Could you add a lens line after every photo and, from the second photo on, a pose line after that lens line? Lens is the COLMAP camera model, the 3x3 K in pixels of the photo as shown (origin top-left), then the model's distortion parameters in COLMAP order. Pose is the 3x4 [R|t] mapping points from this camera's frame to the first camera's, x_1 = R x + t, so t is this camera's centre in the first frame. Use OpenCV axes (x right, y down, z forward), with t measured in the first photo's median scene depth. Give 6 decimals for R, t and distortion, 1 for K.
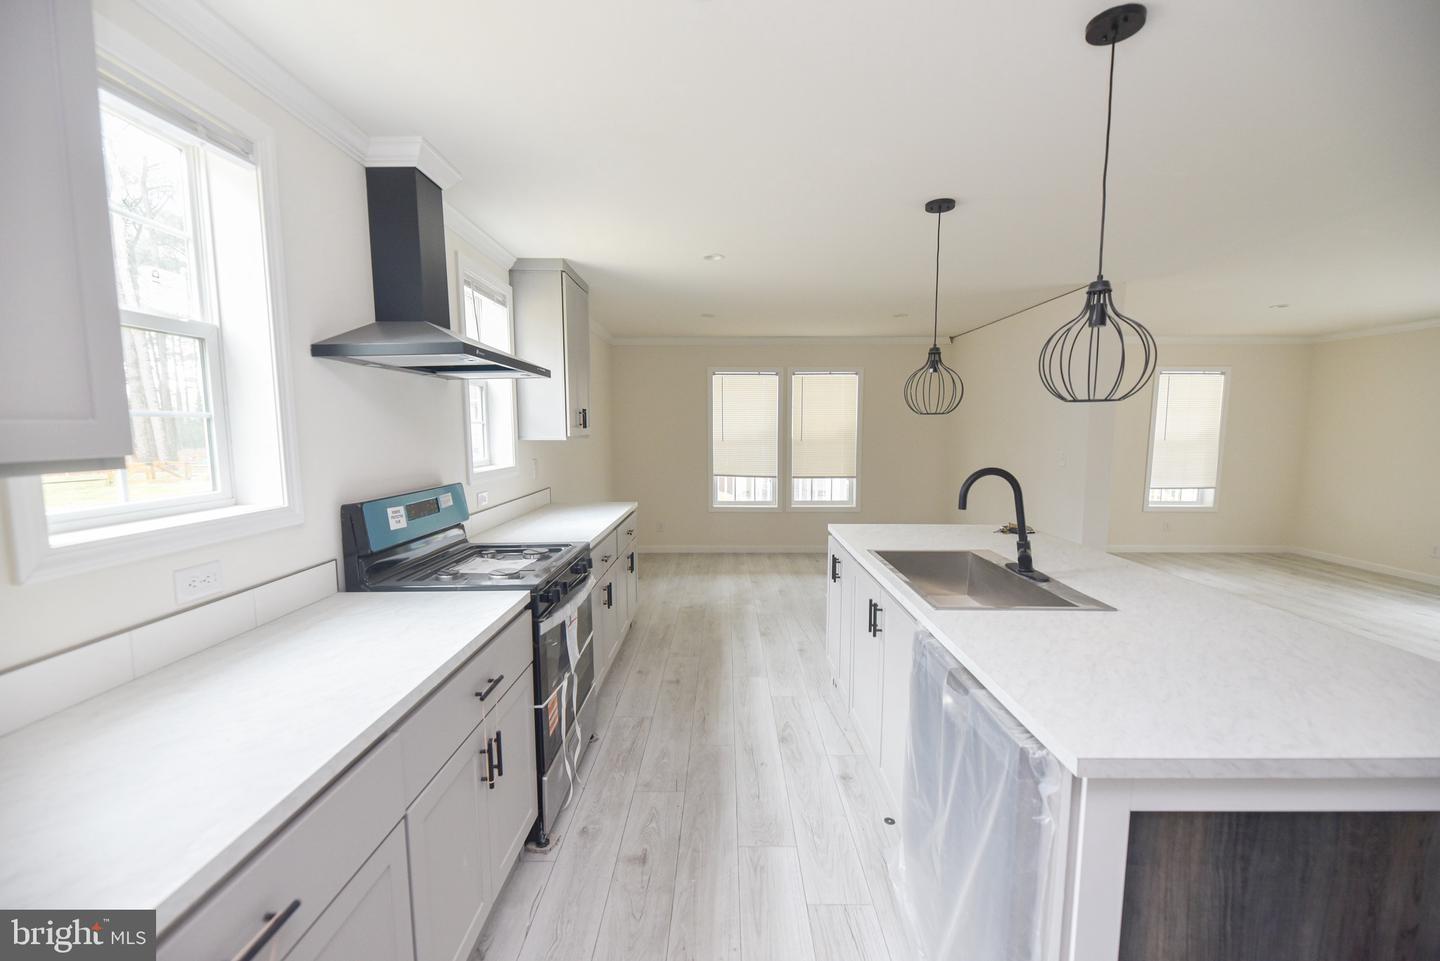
lens RADIAL K [[580.2, 0, 725.5], [0, 580.2, 486.0], [0, 0, 1]] dist [-0.001386, -0.000775]
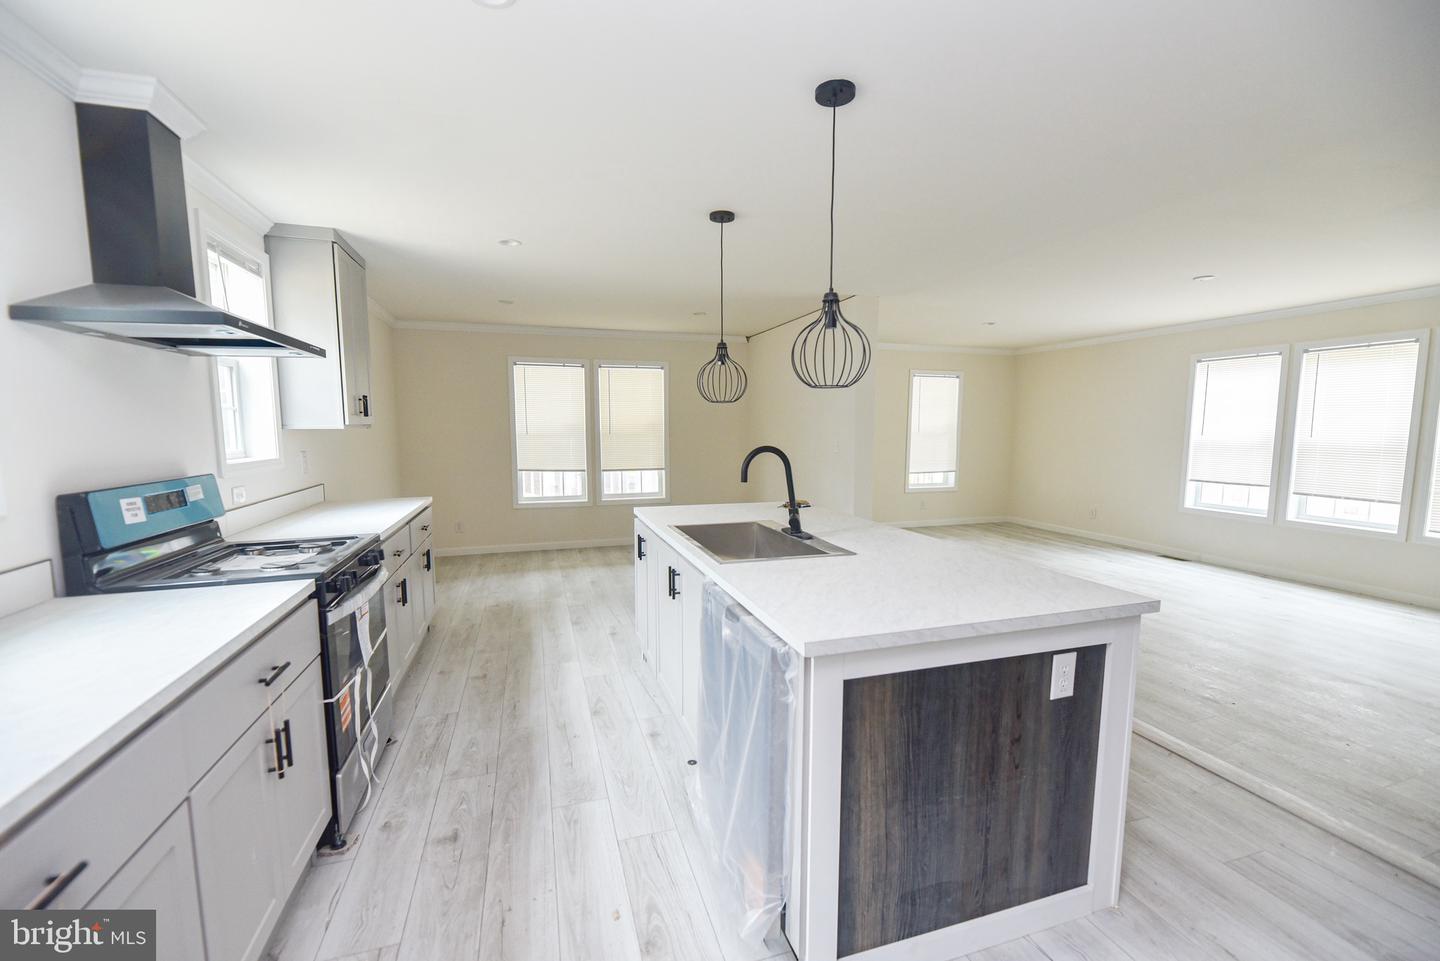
lens RADIAL K [[597.4, 0, 726.1], [0, 597.4, 486.0], [0, 0, 1]] dist [-0.000914, -0.003407]
pose [[0.950996, -0.030158, 0.307730, 0.005978], [0.030179, 0.999533, 0.004693, 0.040754], [-0.307728, 0.004824, 0.951462, -0.123069]]
